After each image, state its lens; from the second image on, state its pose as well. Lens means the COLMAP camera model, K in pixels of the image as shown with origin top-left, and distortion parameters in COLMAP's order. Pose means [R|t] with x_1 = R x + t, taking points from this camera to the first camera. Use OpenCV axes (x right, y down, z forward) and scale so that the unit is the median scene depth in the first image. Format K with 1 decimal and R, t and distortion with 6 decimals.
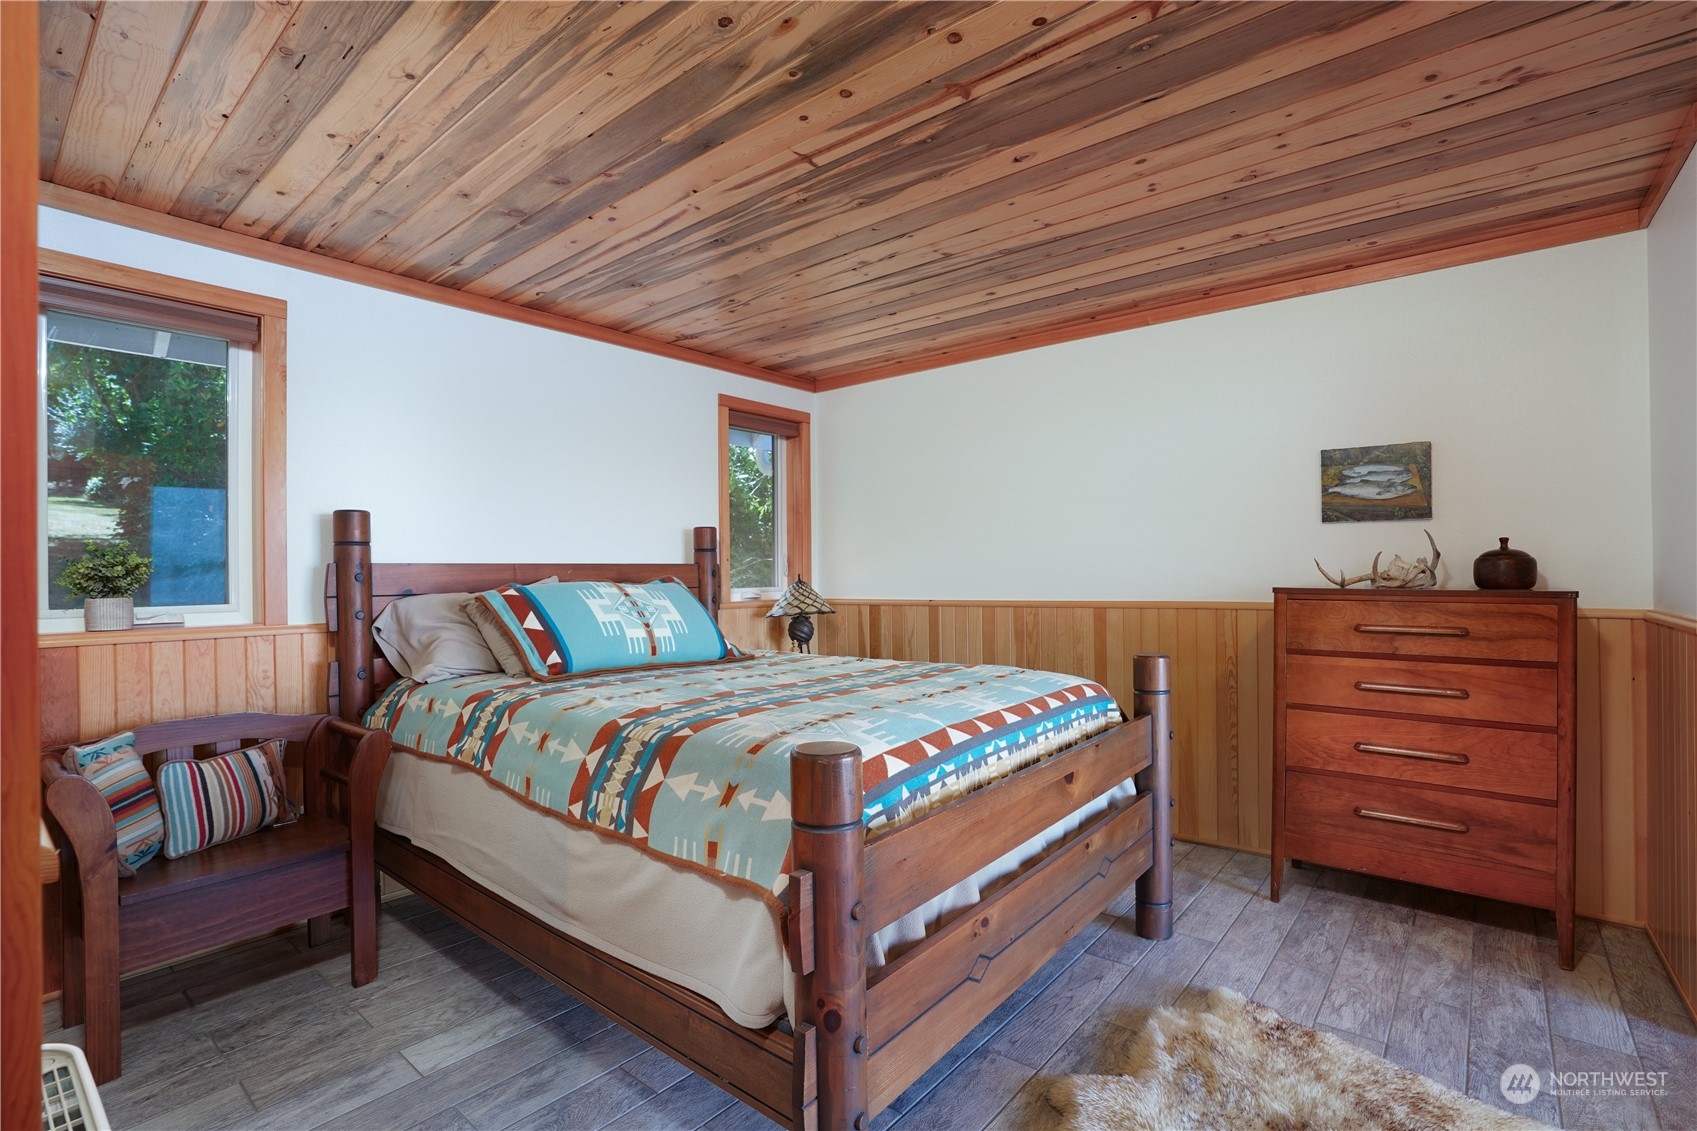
lens RADIAL K [[787.3, 0, 850.2], [0, 787.3, 571.8], [0, 0, 1]] dist [-0.075570, 0.032234]
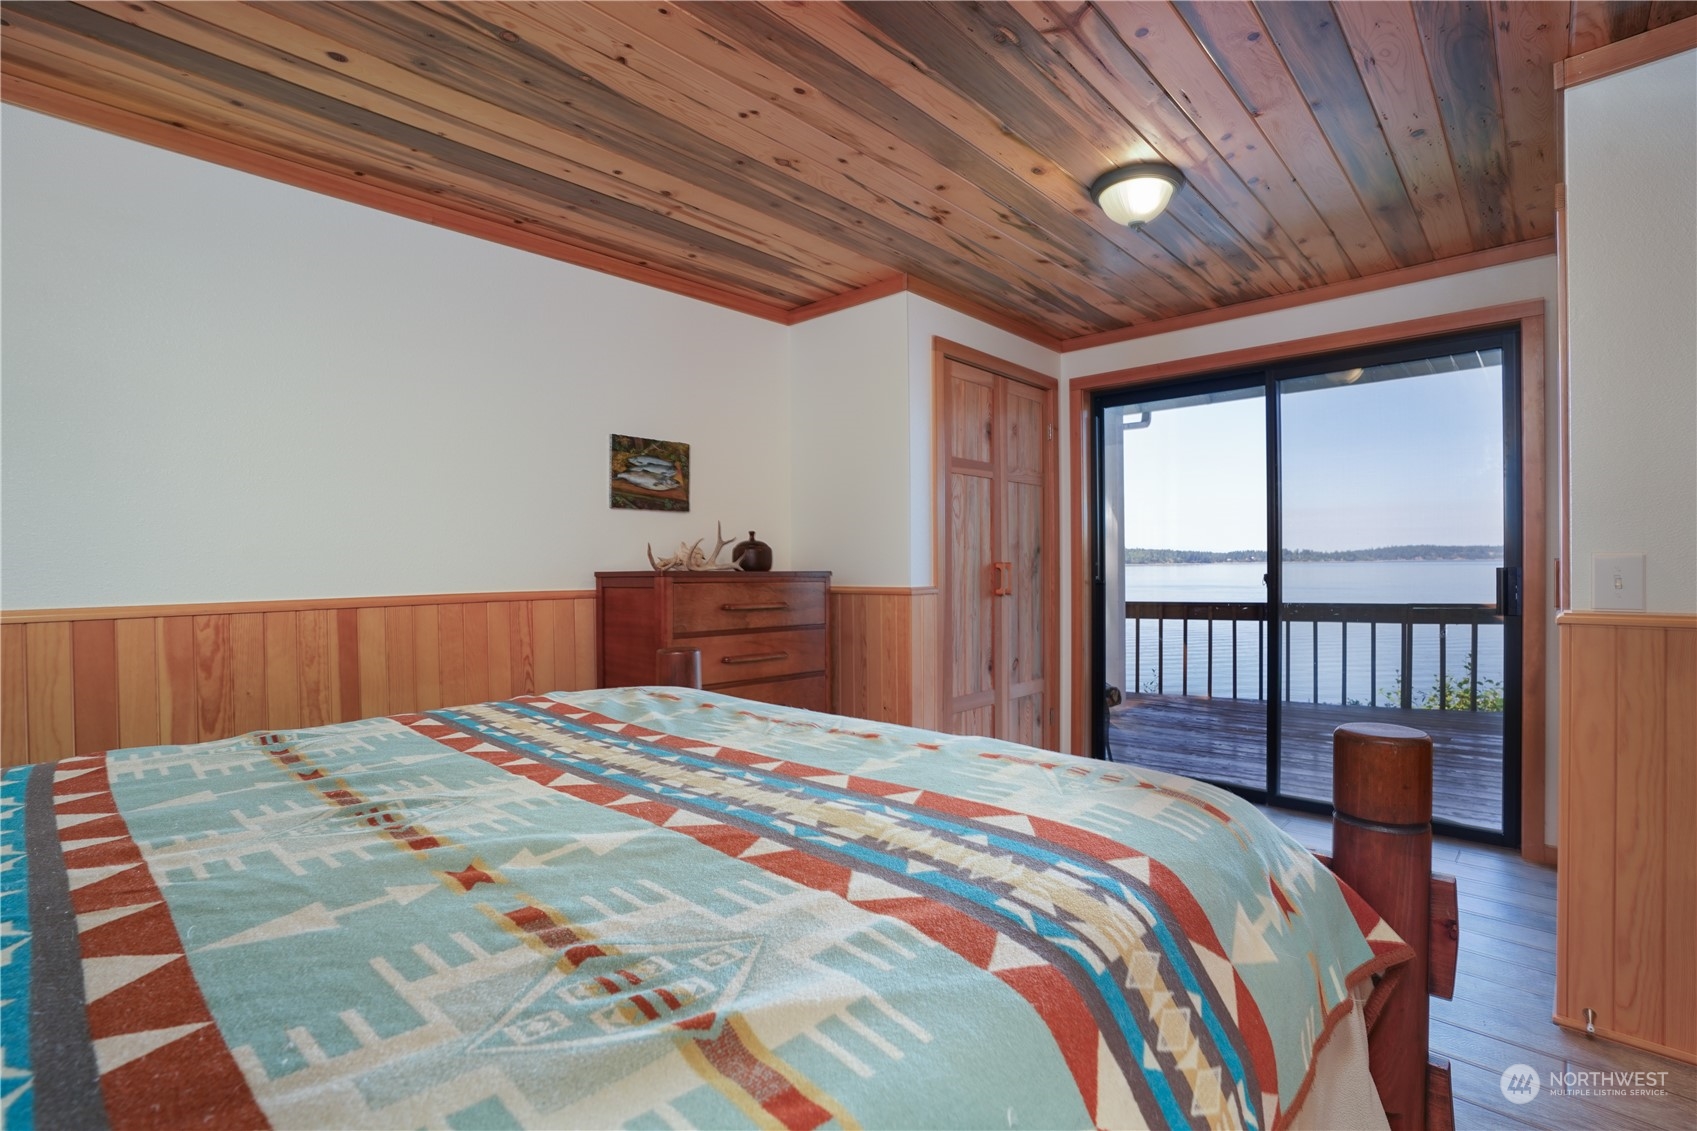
lens RADIAL K [[787.3, 0, 850.2], [0, 787.3, 571.8], [0, 0, 1]] dist [-0.075570, 0.032234]
pose [[0.054666, 0.002549, 0.998501, -0.388674], [0.005062, 0.999983, -0.002830, 0.023967], [-0.998492, 0.005210, 0.054652, 0.673473]]
